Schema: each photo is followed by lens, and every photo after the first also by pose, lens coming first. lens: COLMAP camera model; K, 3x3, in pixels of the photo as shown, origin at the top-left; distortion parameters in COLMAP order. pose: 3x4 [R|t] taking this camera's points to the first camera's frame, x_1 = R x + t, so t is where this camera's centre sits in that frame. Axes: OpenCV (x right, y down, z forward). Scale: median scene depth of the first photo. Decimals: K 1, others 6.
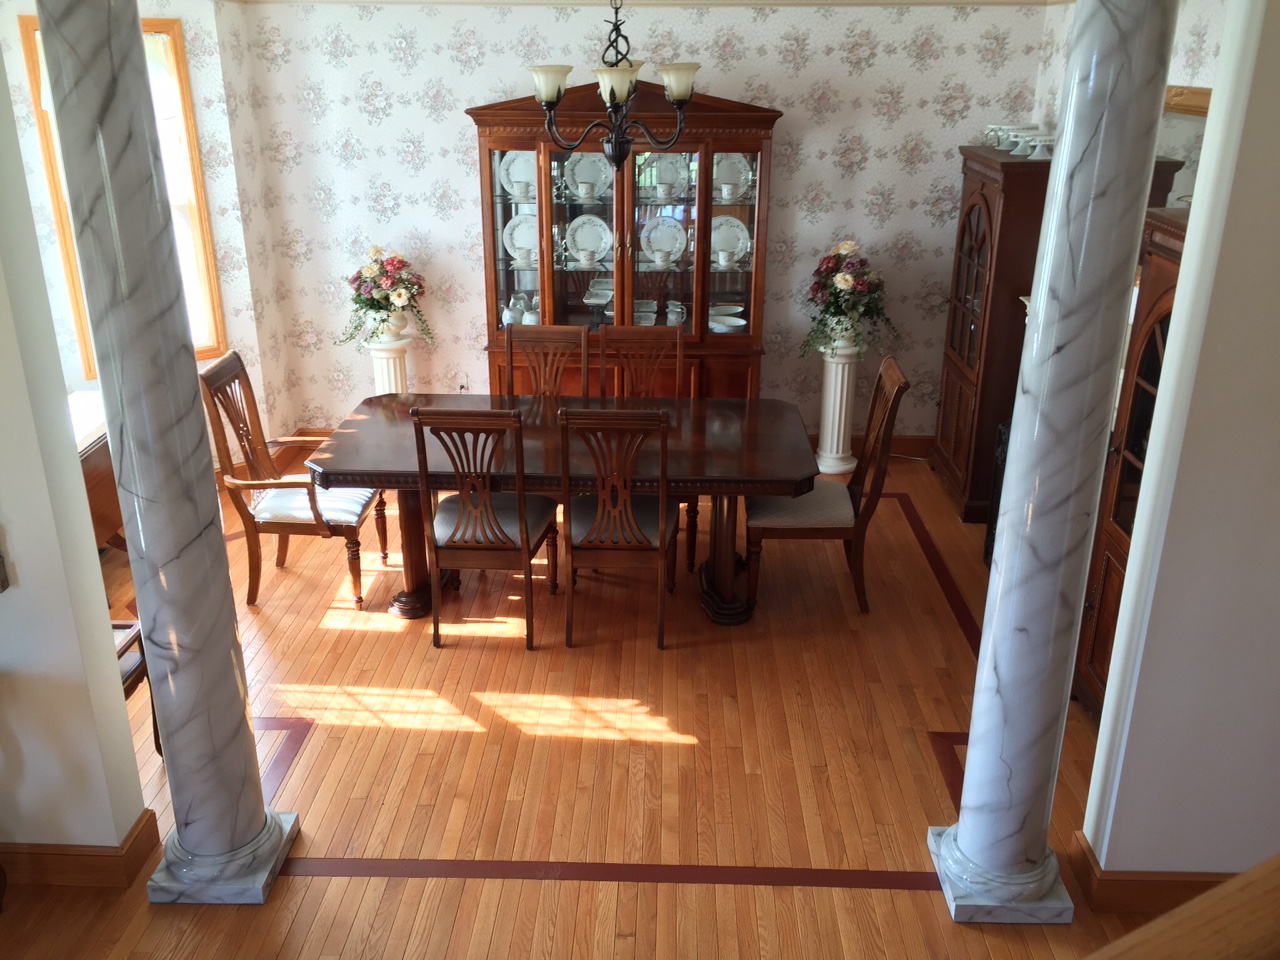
lens RADIAL K [[1090.4, 0, 640.0], [0, 1090.4, 480.0], [0, 0, 1]] dist [0.061388, -0.007132]
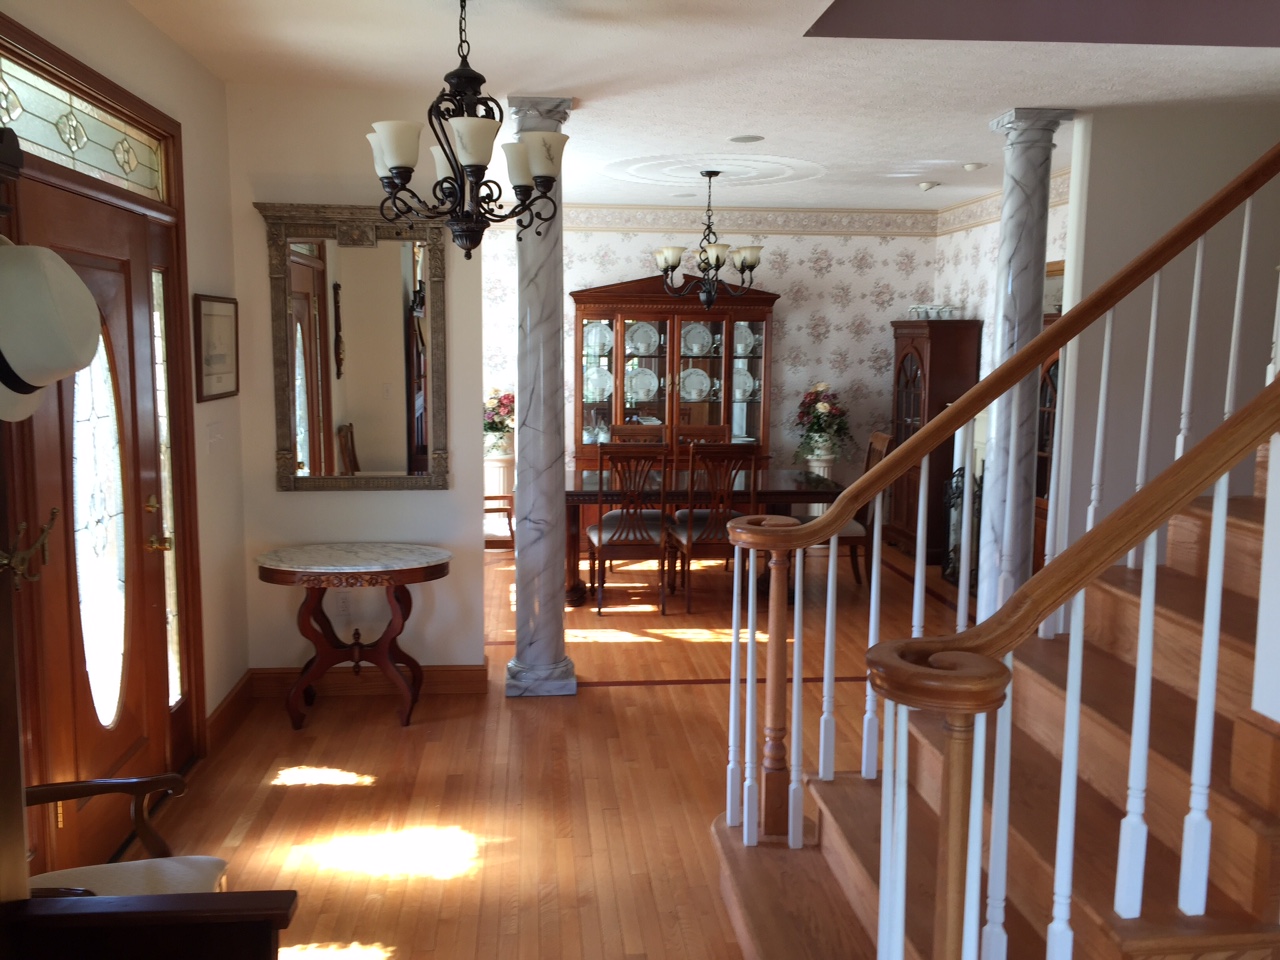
lens RADIAL K [[1090.4, 0, 640.0], [0, 1090.4, 480.0], [0, 0, 1]] dist [0.061388, -0.007132]
pose [[0.991824, -0.010642, 0.127169, -0.242225], [0.041255, 0.969747, -0.240601, 0.252850], [-0.120761, 0.243880, 0.962257, -0.347189]]
